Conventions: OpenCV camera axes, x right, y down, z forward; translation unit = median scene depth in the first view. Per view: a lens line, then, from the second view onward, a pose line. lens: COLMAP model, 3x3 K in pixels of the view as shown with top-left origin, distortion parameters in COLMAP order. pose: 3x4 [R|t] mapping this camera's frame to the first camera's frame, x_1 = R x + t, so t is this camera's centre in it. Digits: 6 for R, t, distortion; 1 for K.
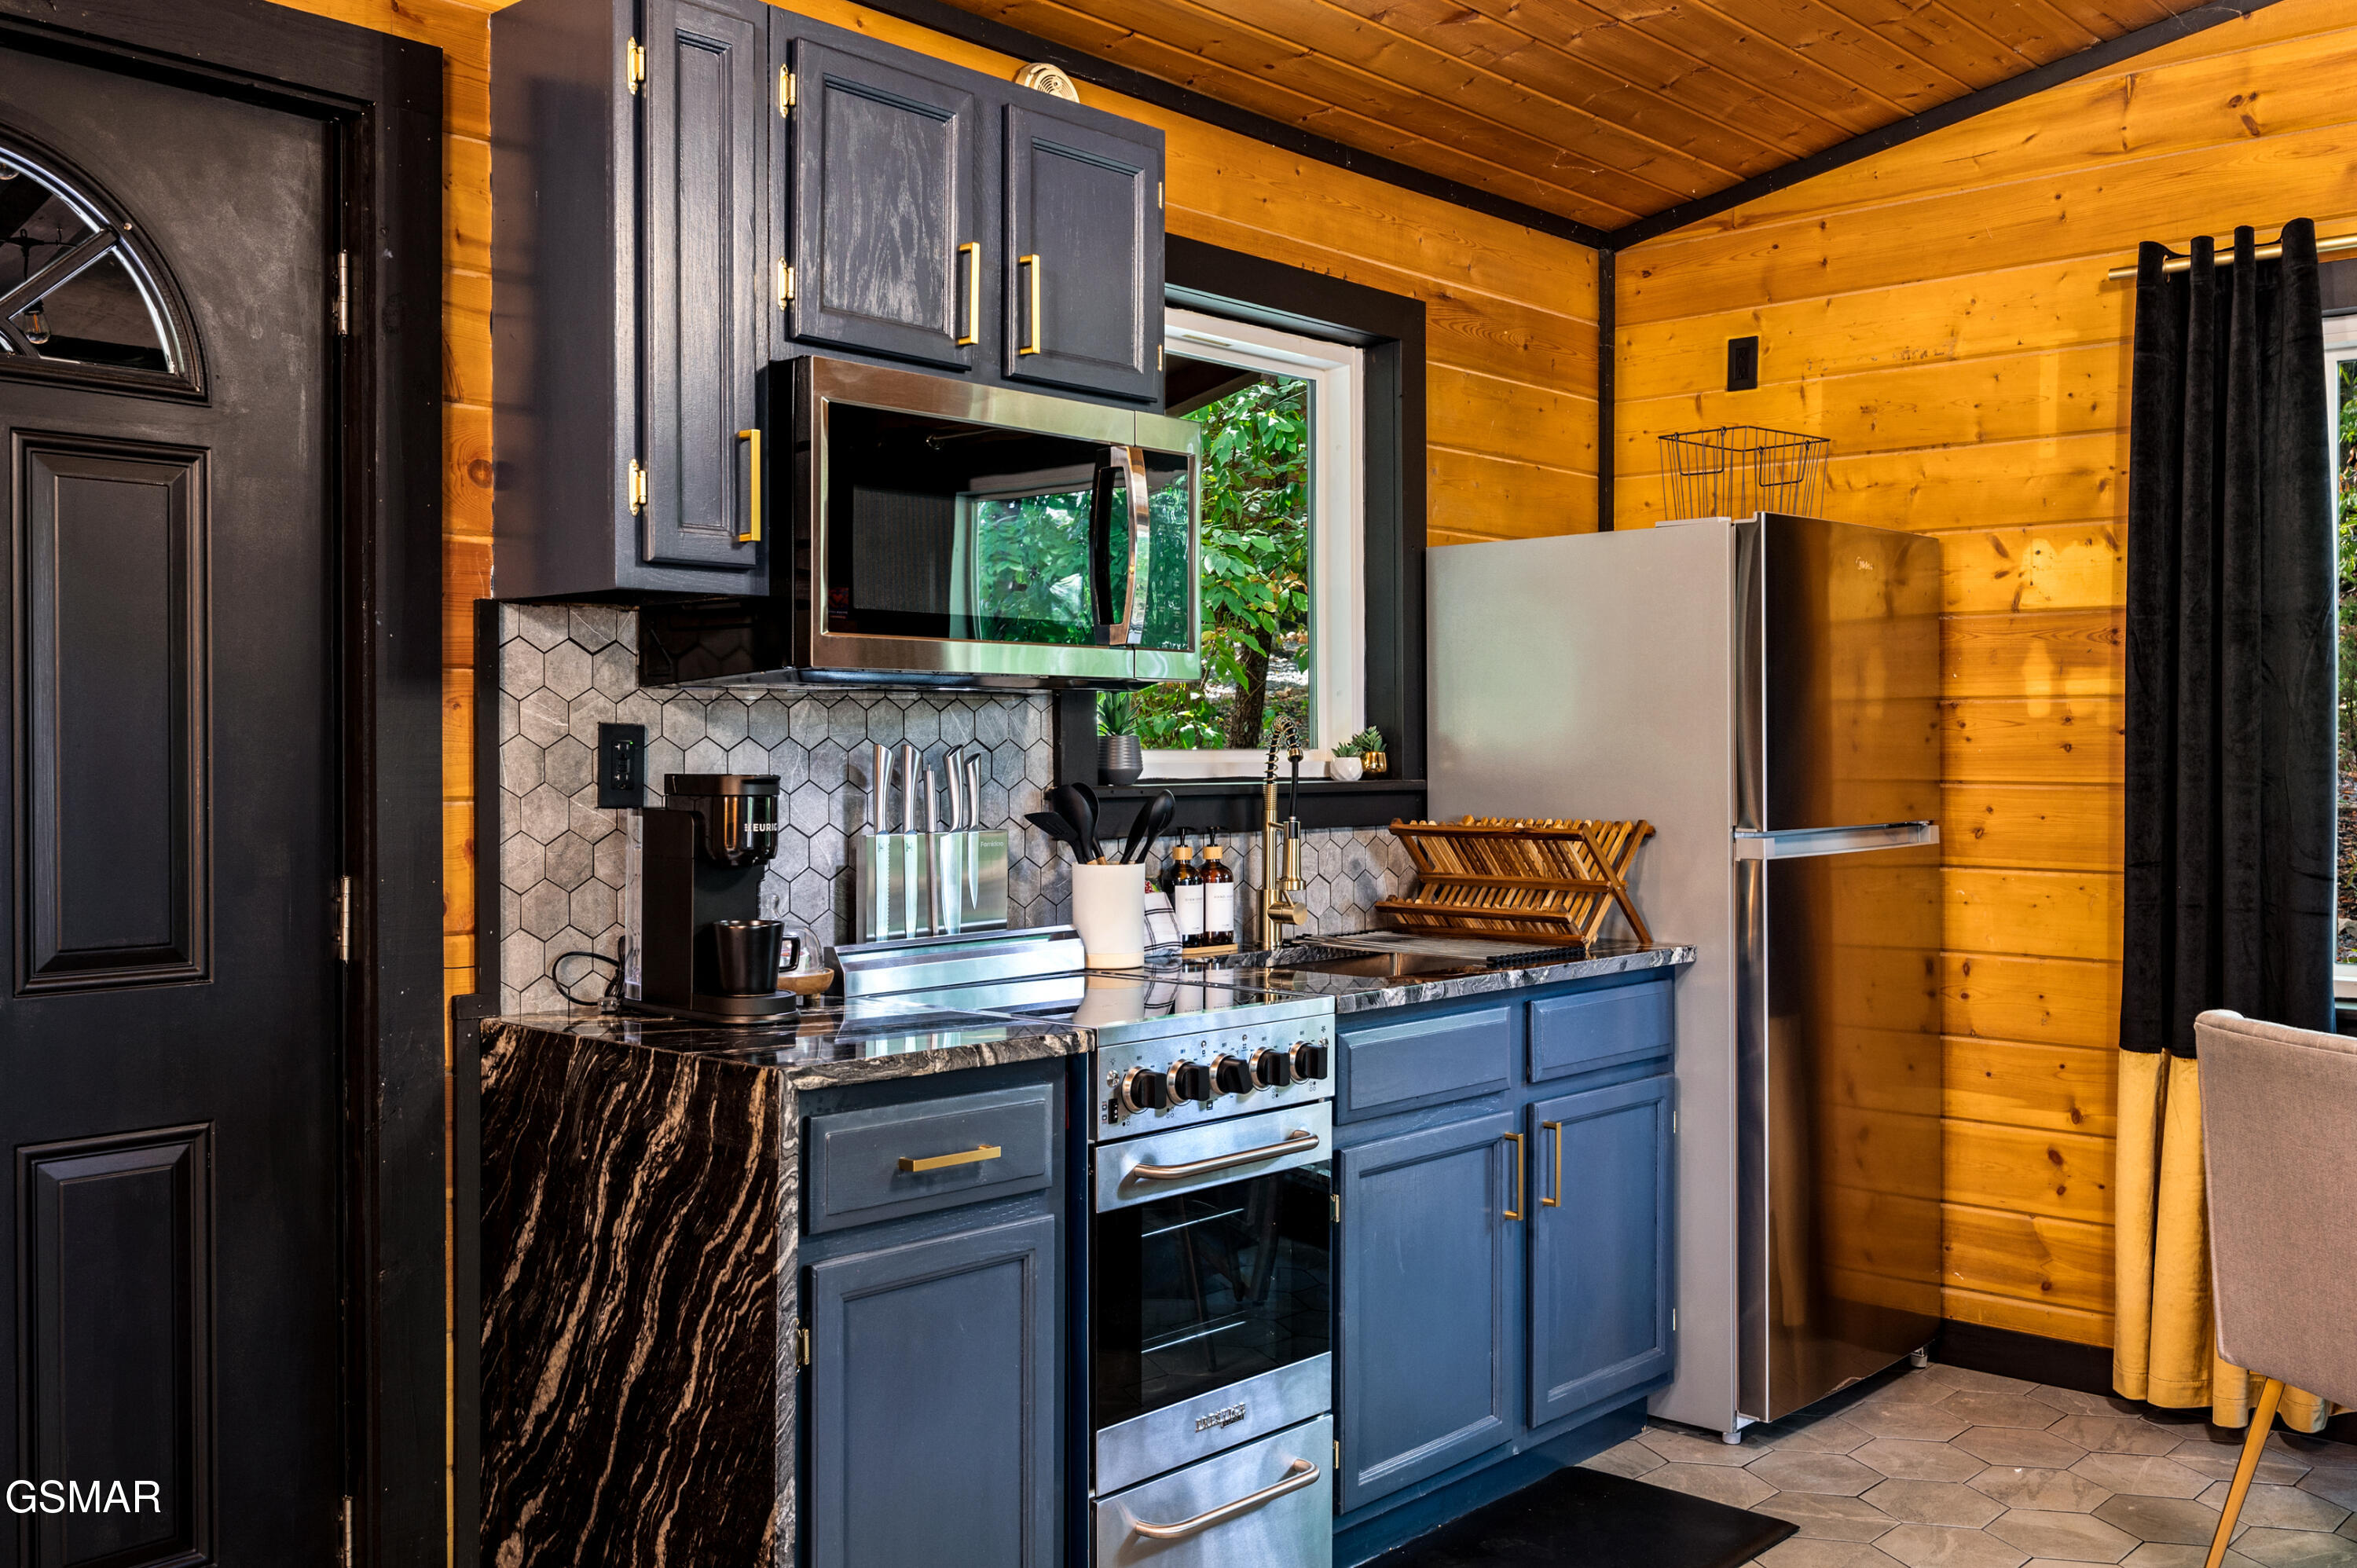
lens RADIAL K [[2069.2, 0, 1177.0], [0, 2069.2, 782.9], [0, 0, 1]] dist [-0.012272, -0.007779]
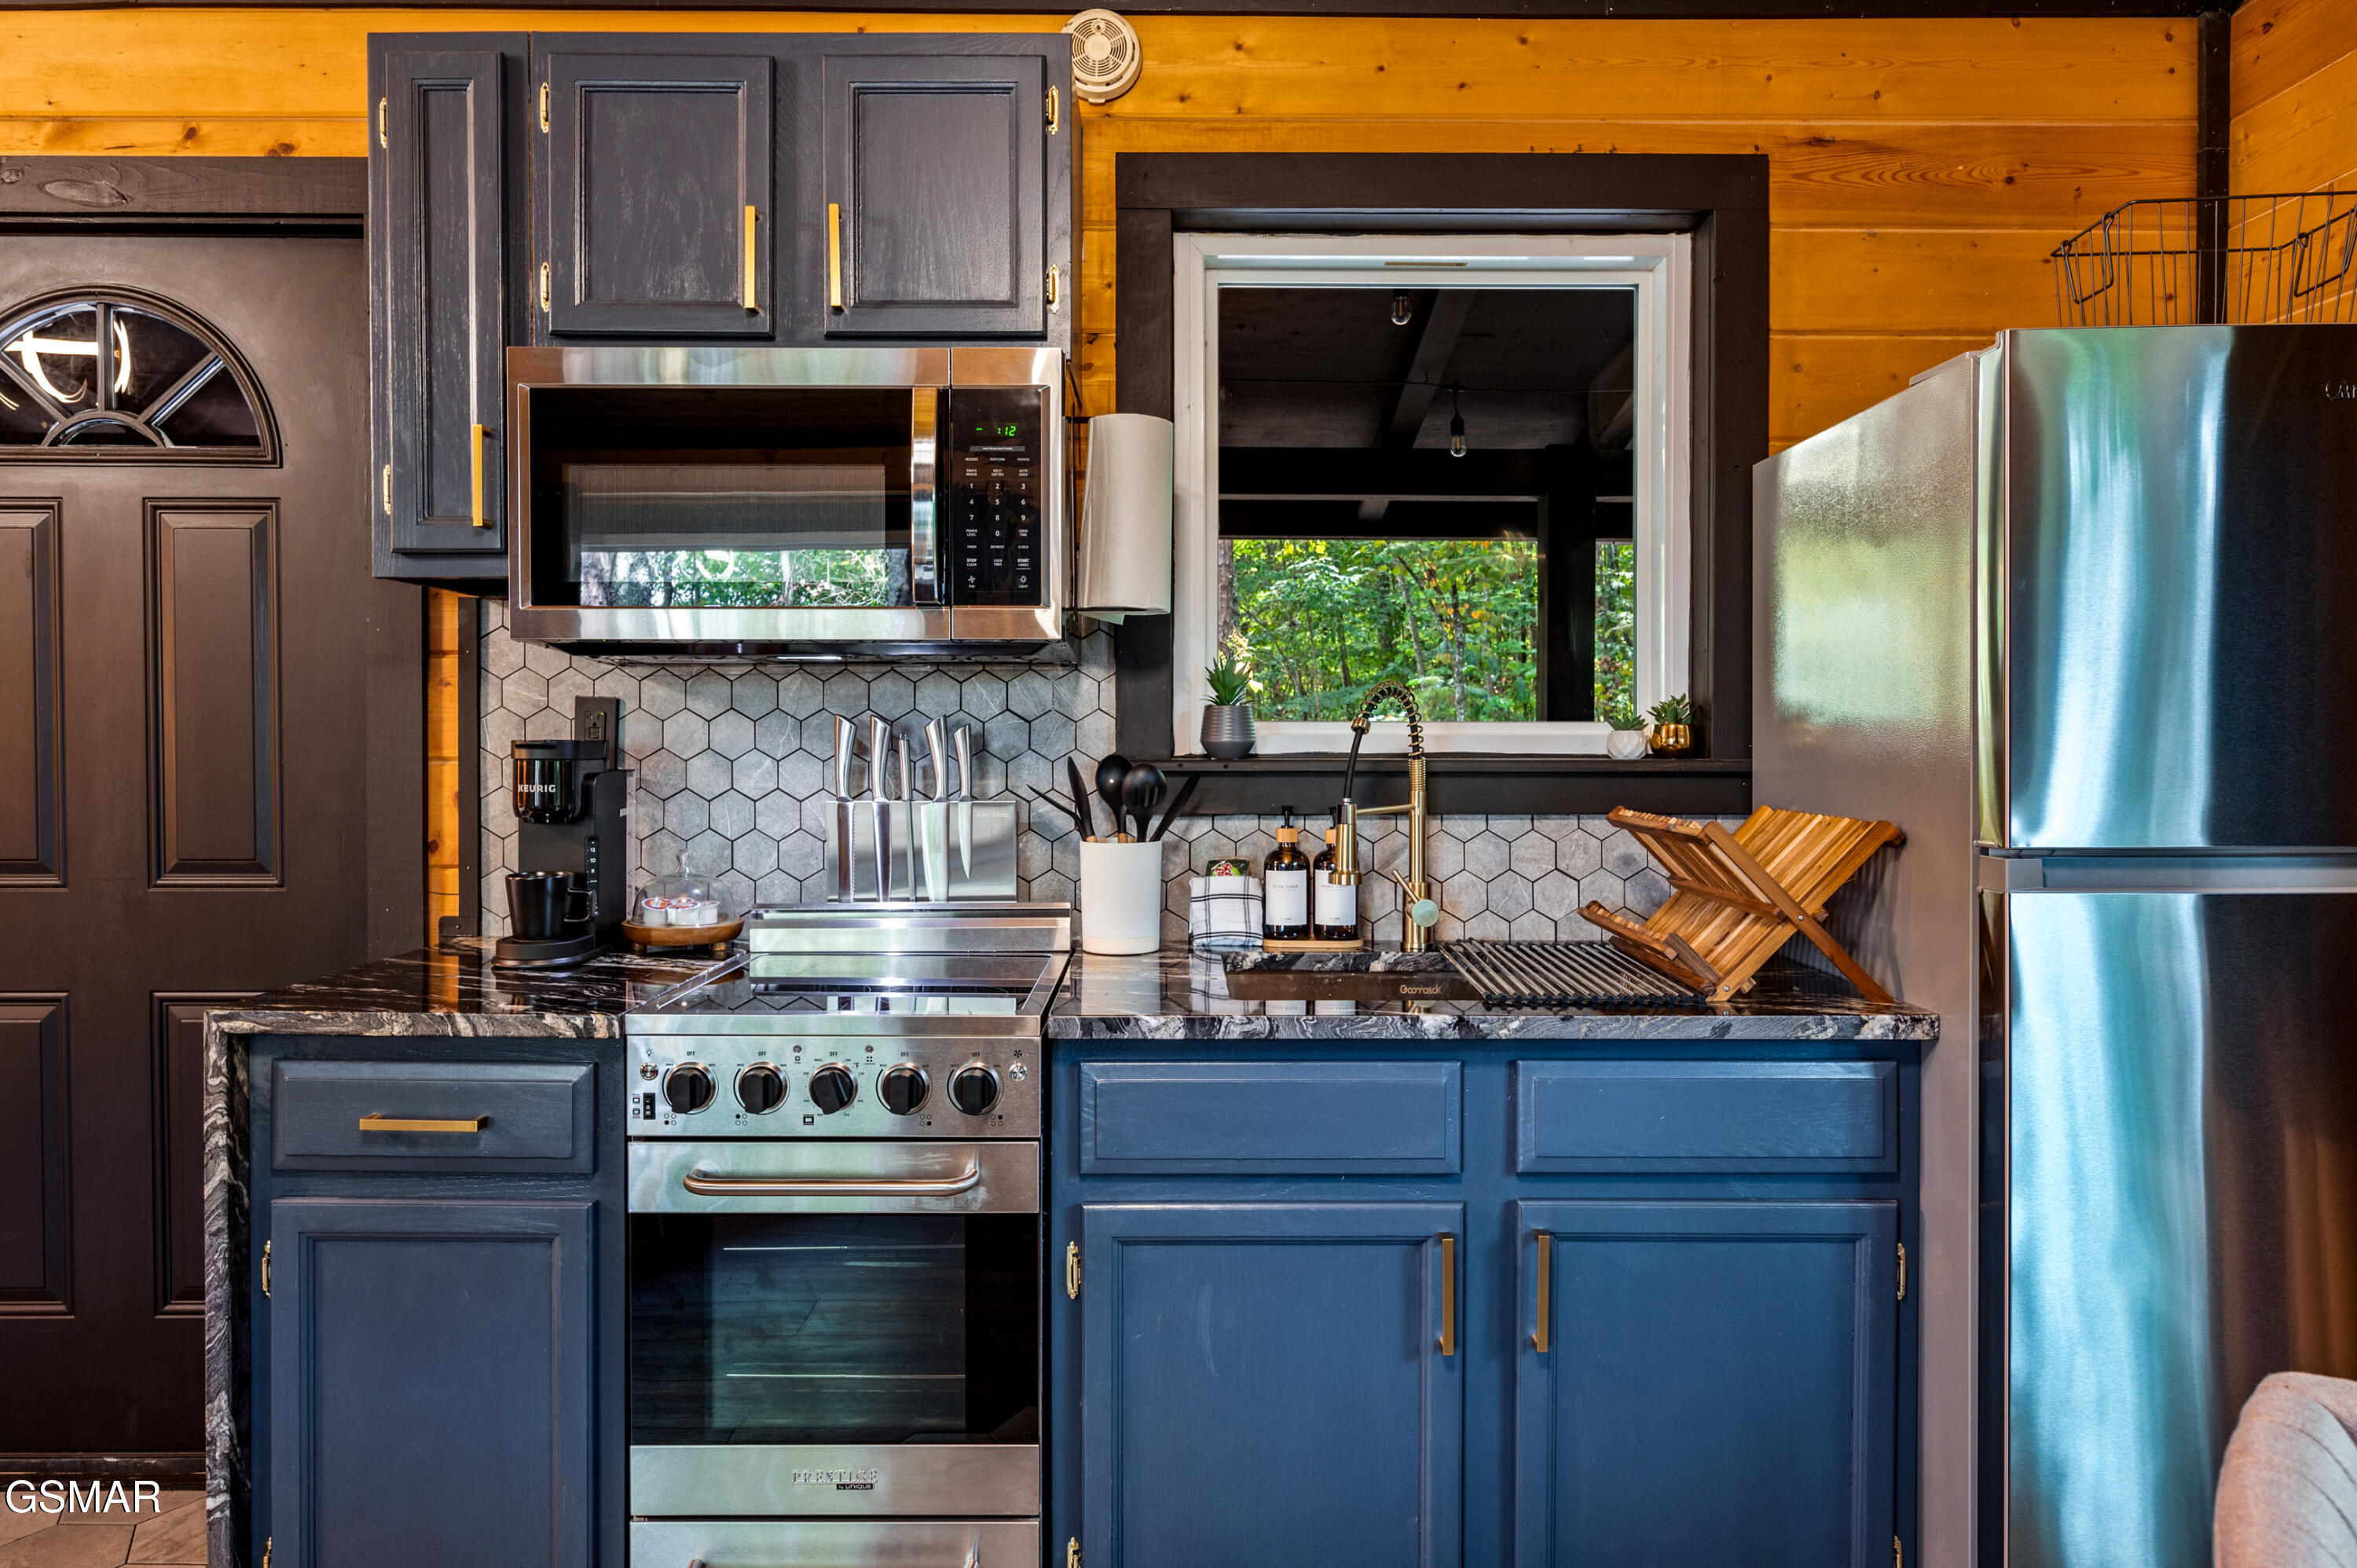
lens RADIAL K [[1474.0, 0, 1179.3], [0, 1474.0, 762.6], [0, 0, 1]] dist [-0.006354, 0.001892]
pose [[0.682510, 0.014319, -0.730736, 0.513438], [-0.012692, 0.999890, 0.007739, -0.002240], [0.730766, 0.003993, 0.682616, 0.610535]]
